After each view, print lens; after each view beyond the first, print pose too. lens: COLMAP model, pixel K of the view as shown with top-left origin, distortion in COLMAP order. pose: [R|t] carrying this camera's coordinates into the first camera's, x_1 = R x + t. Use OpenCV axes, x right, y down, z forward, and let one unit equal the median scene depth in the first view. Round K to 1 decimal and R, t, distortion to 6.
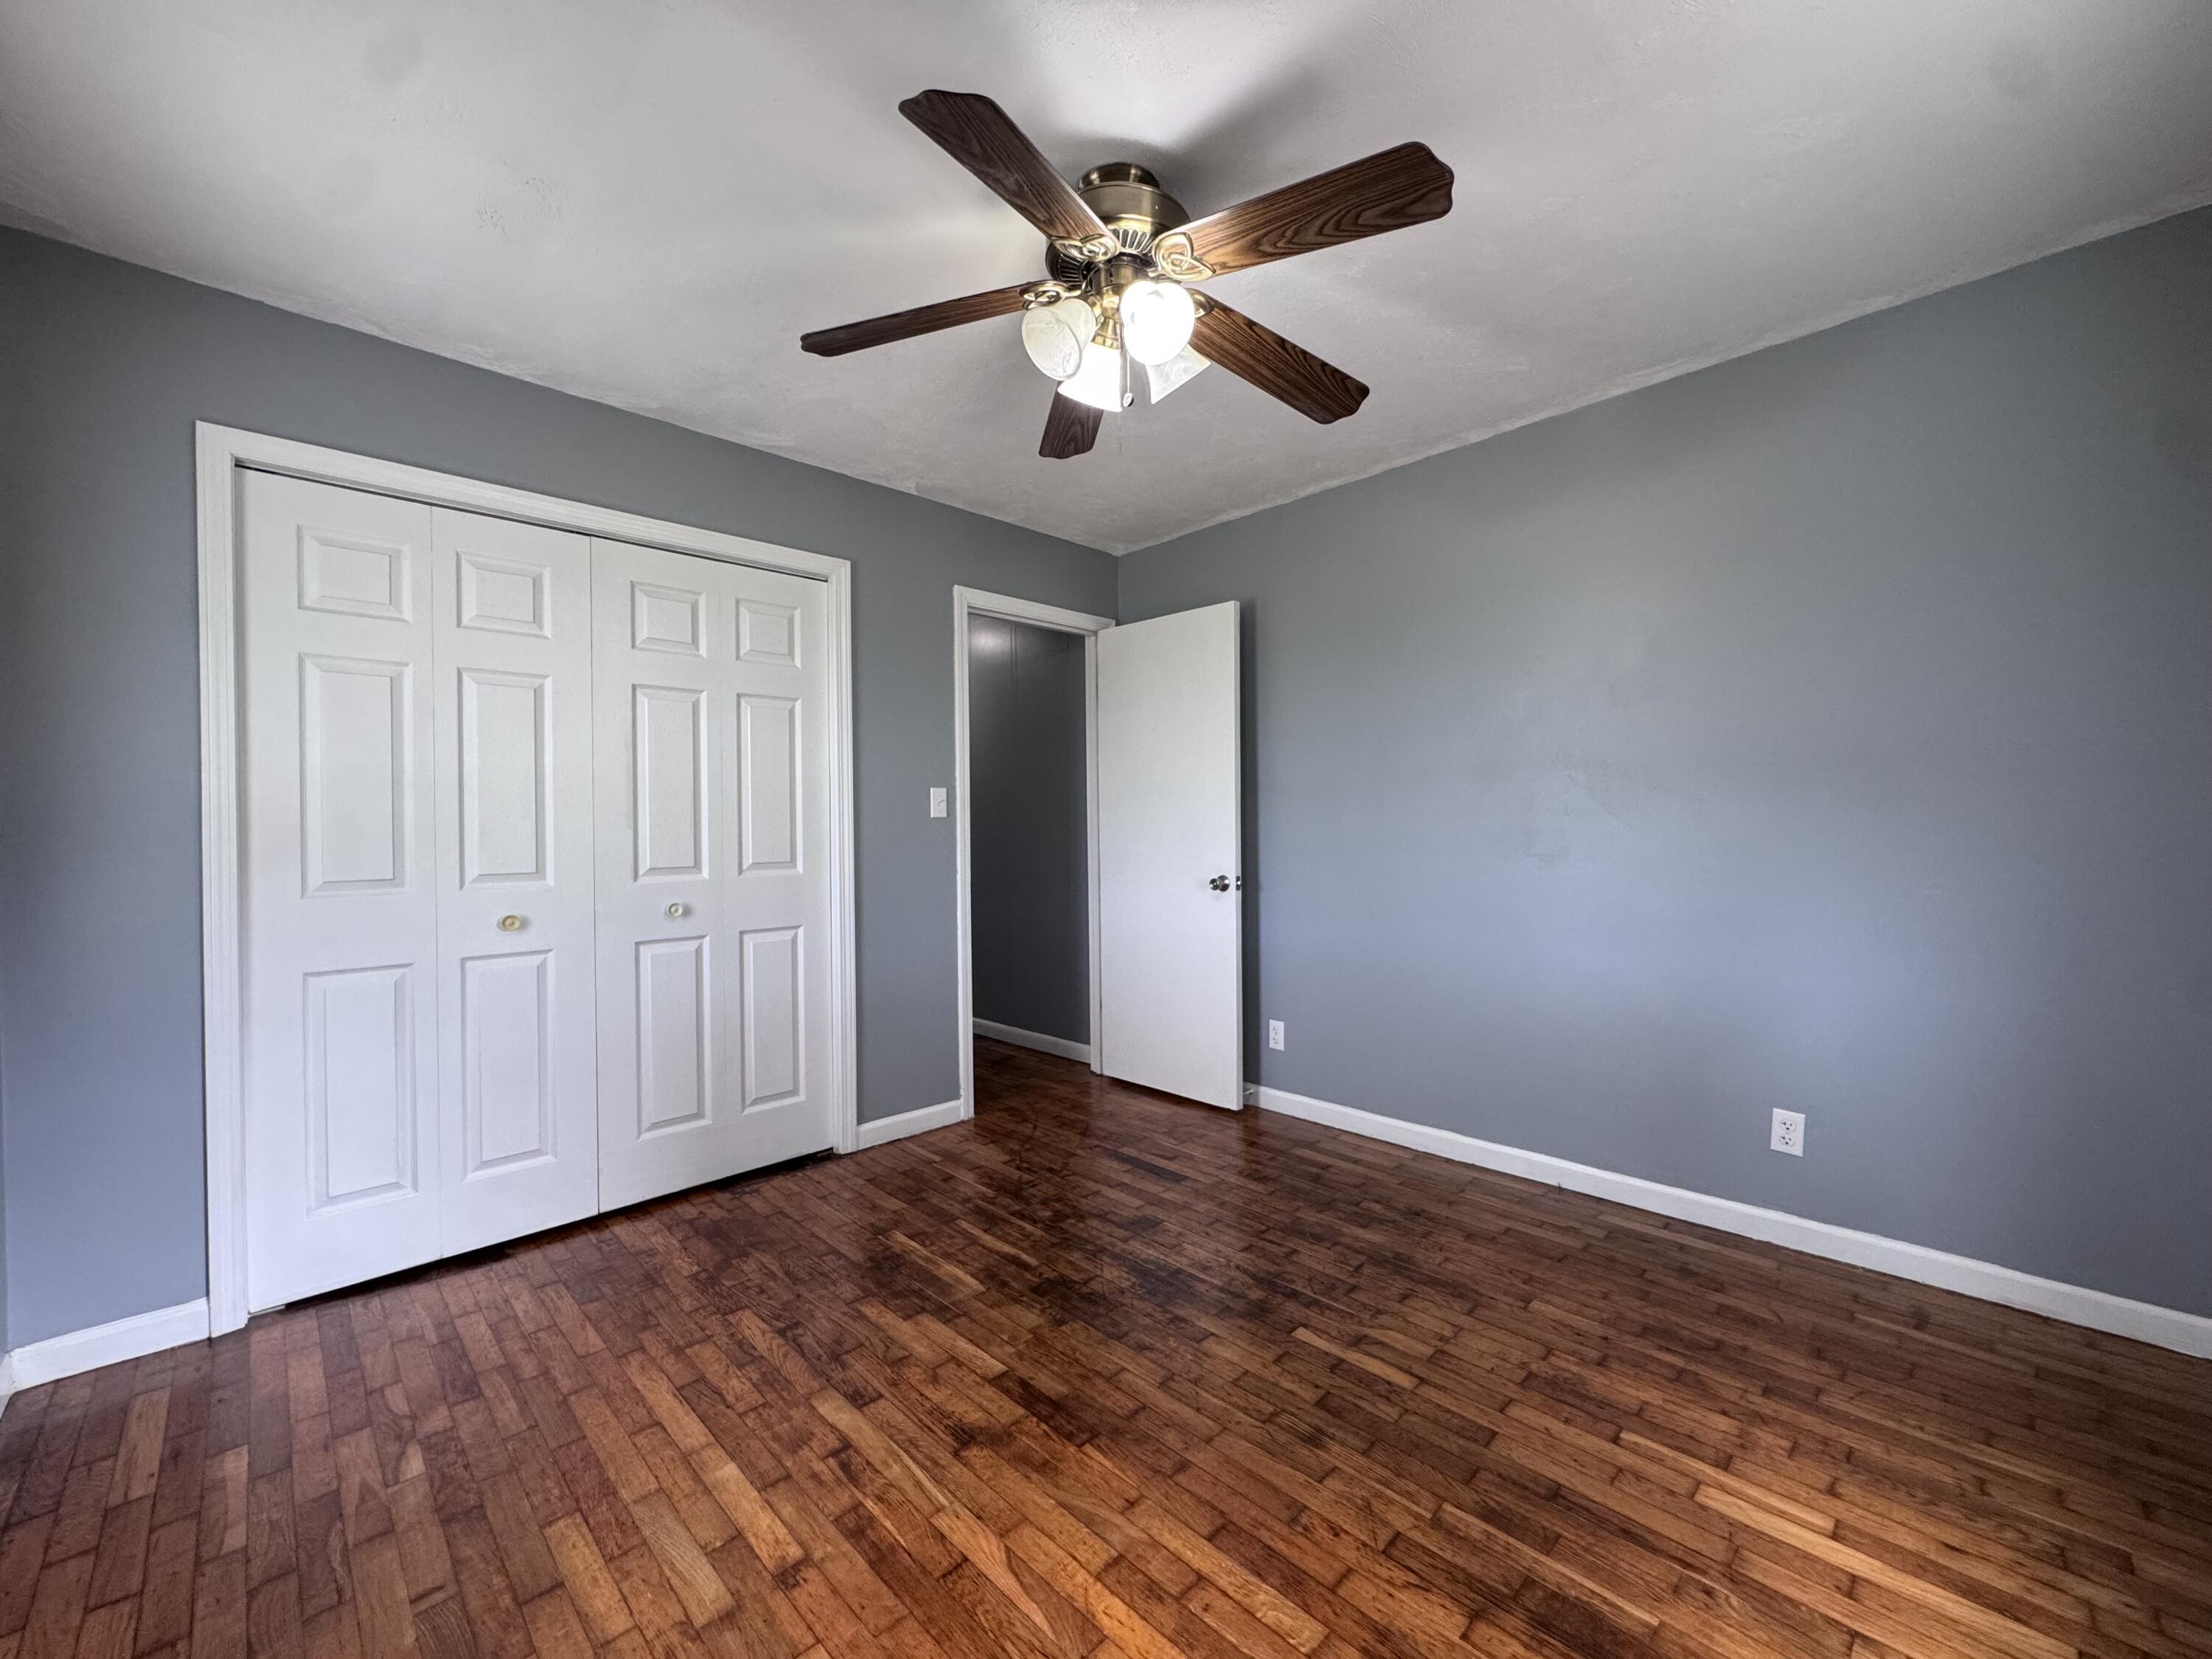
lens RADIAL K [[883.5, 0, 1104.5], [0, 883.5, 825.1], [0, 0, 1]] dist [-0.000785, -0.000119]
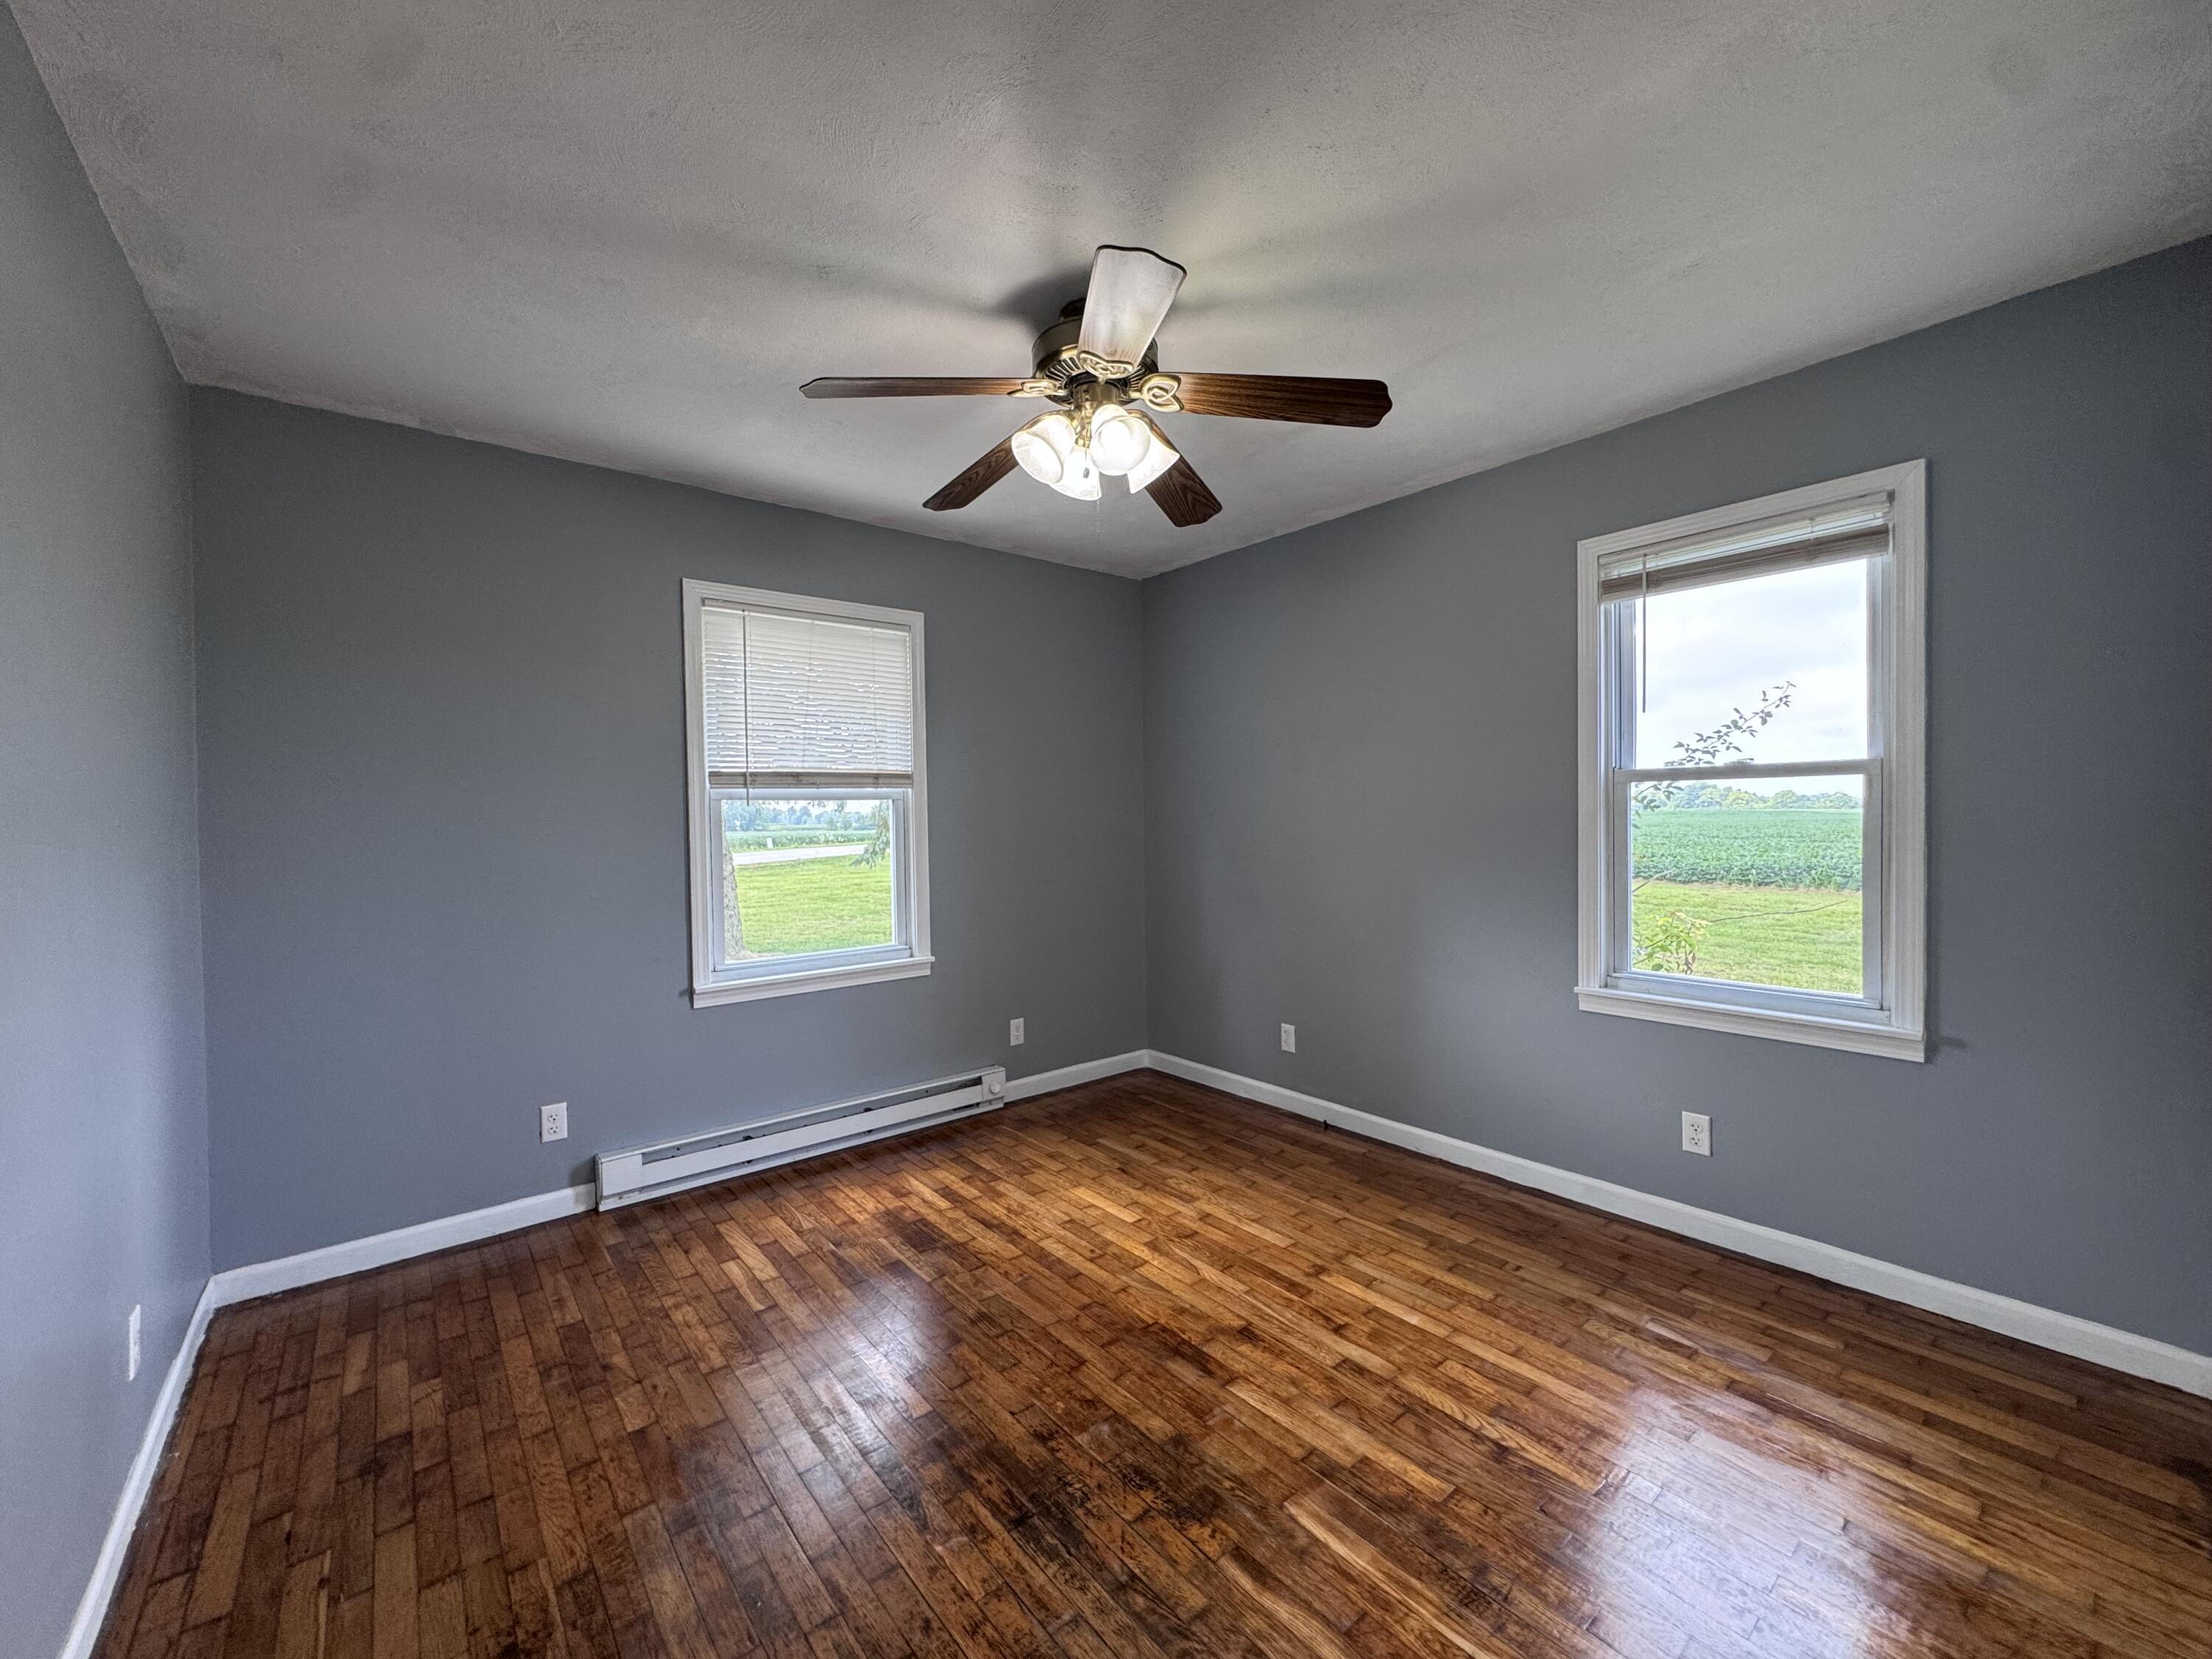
lens RADIAL K [[882.2, 0, 1106.0], [0, 882.2, 829.5], [0, 0, 1]] dist [-0.001255, -0.000461]
pose [[-0.995841, 0.026242, 0.087249, -0.073705], [0.028031, 0.999420, 0.019344, -0.058917], [-0.086690, 0.021709, -0.995999, 1.949402]]
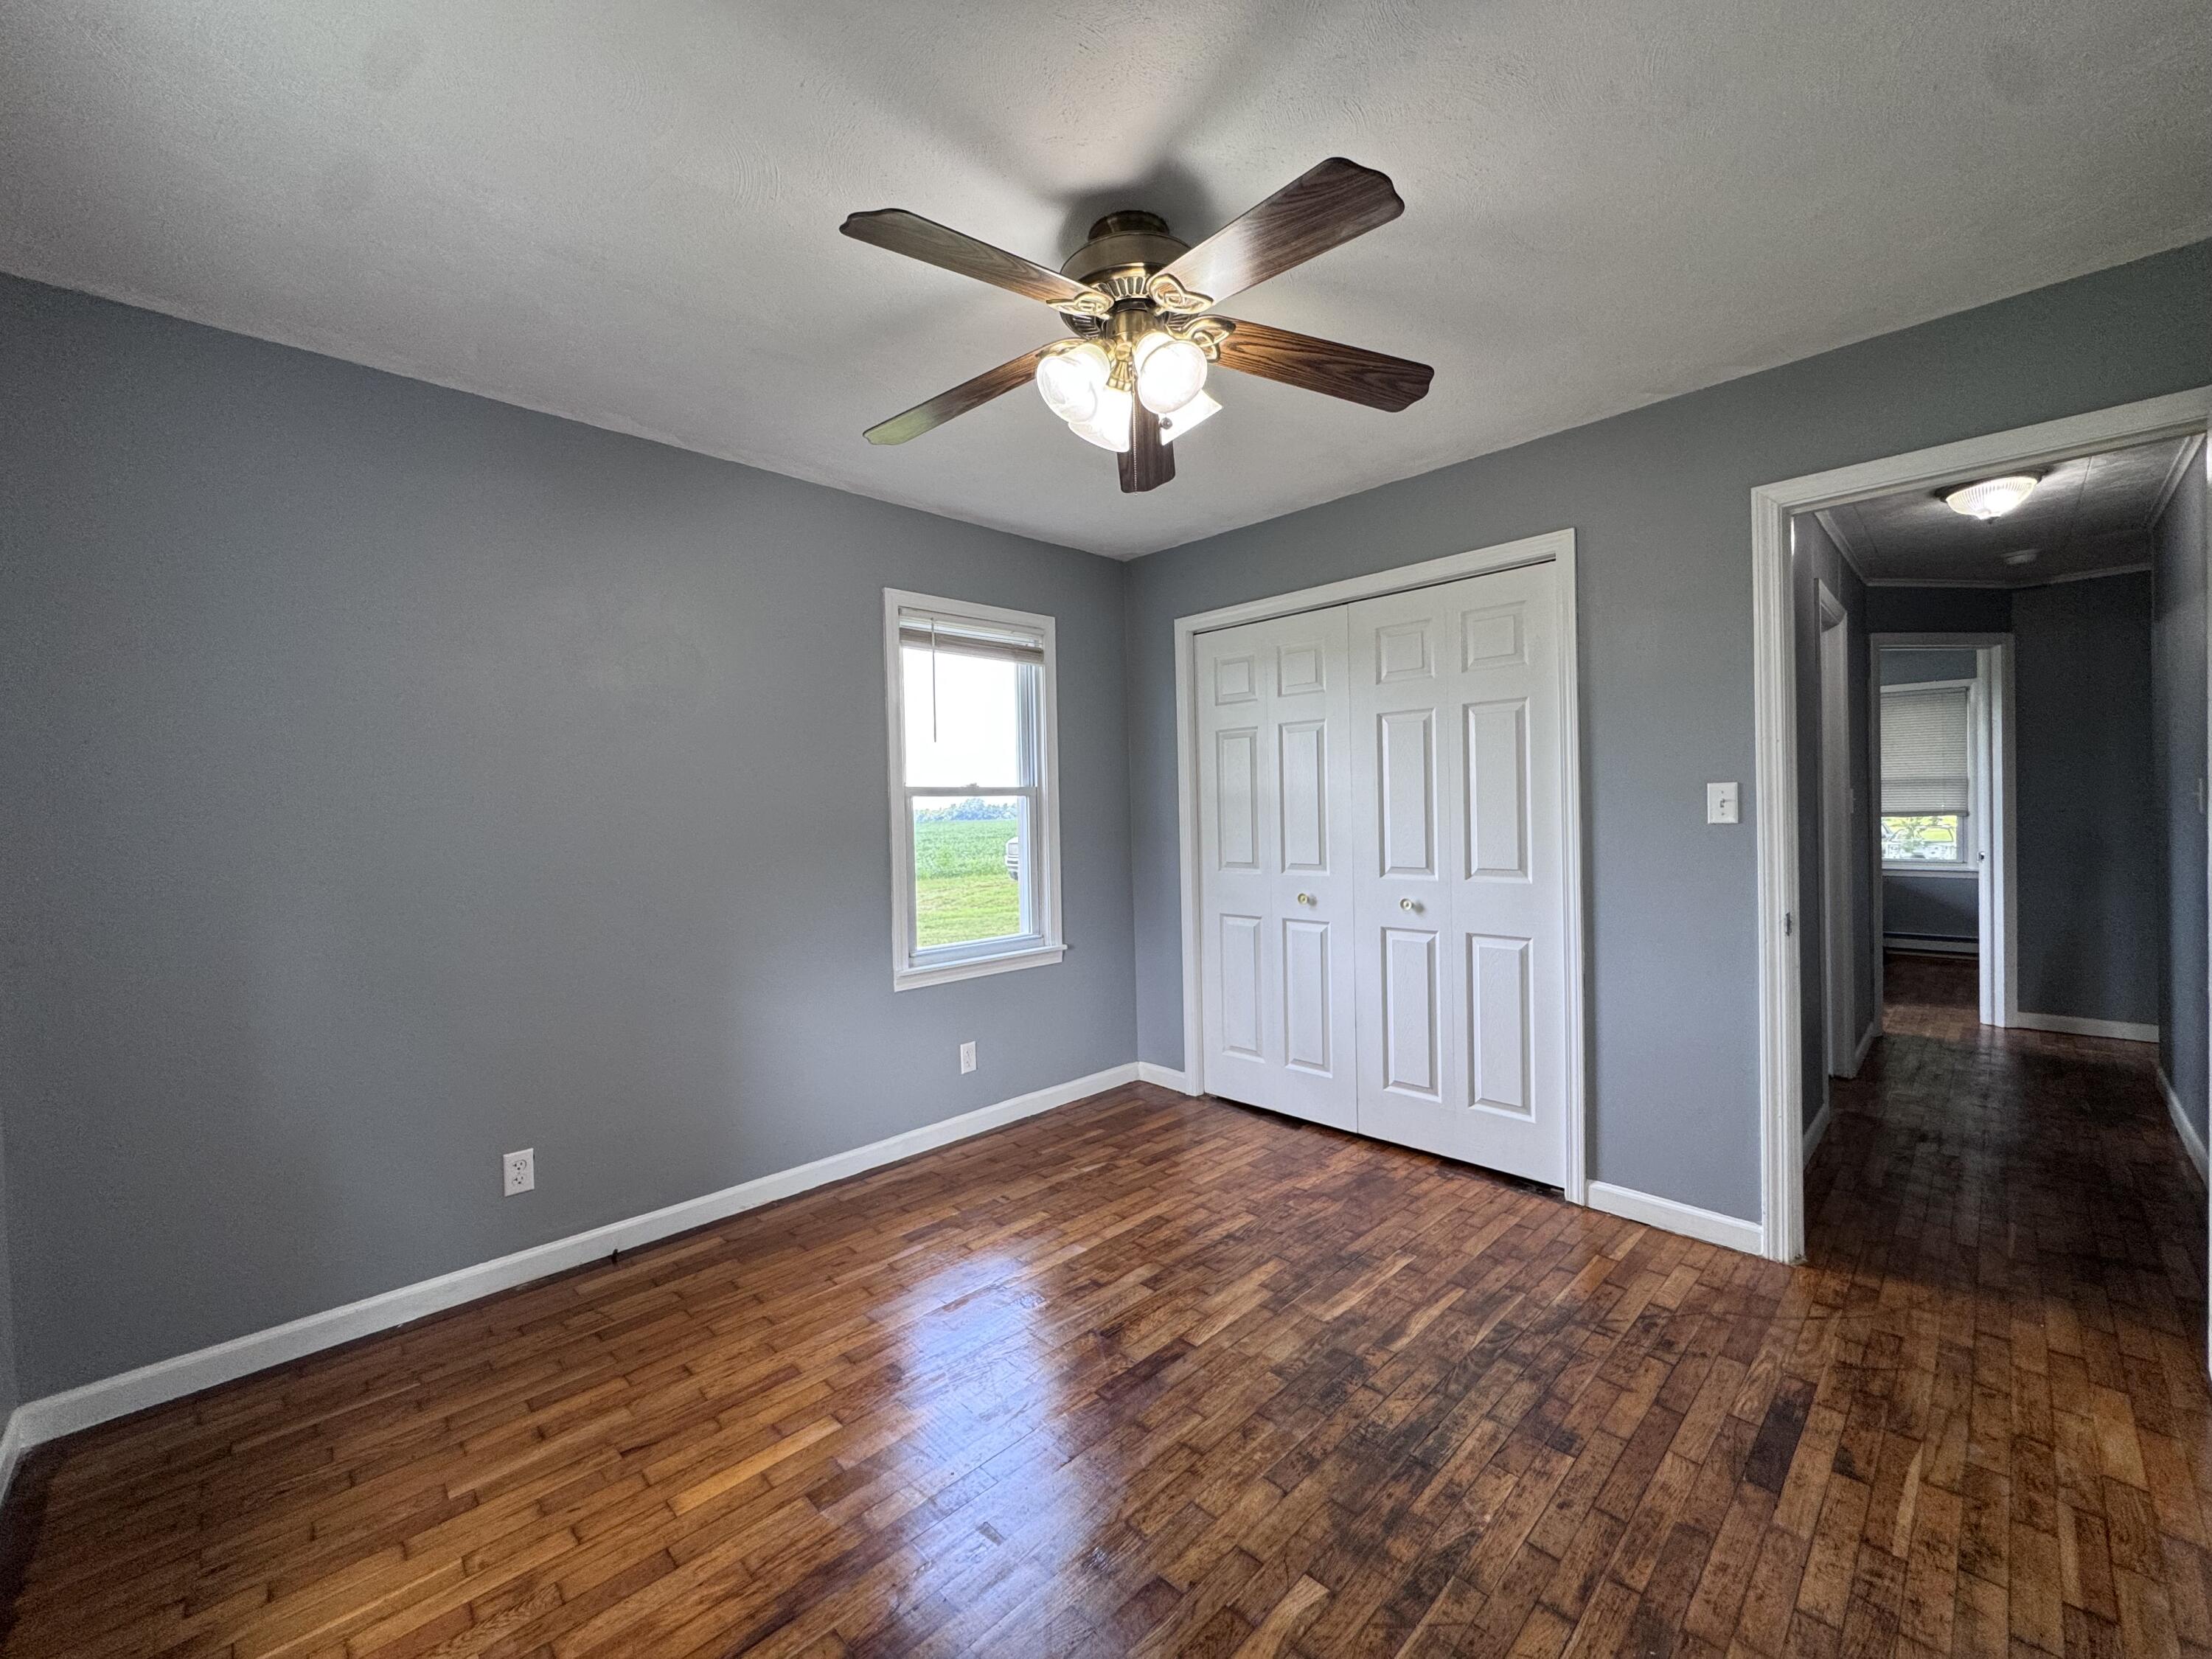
lens RADIAL K [[882.2, 0, 1106.0], [0, 882.2, 829.5], [0, 0, 1]] dist [-0.001255, -0.000461]
pose [[-0.000026, 0.030311, -0.999541, 0.936362], [0.020598, 0.999328, 0.030304, -0.063613], [0.999788, -0.020588, -0.000651, 0.865542]]
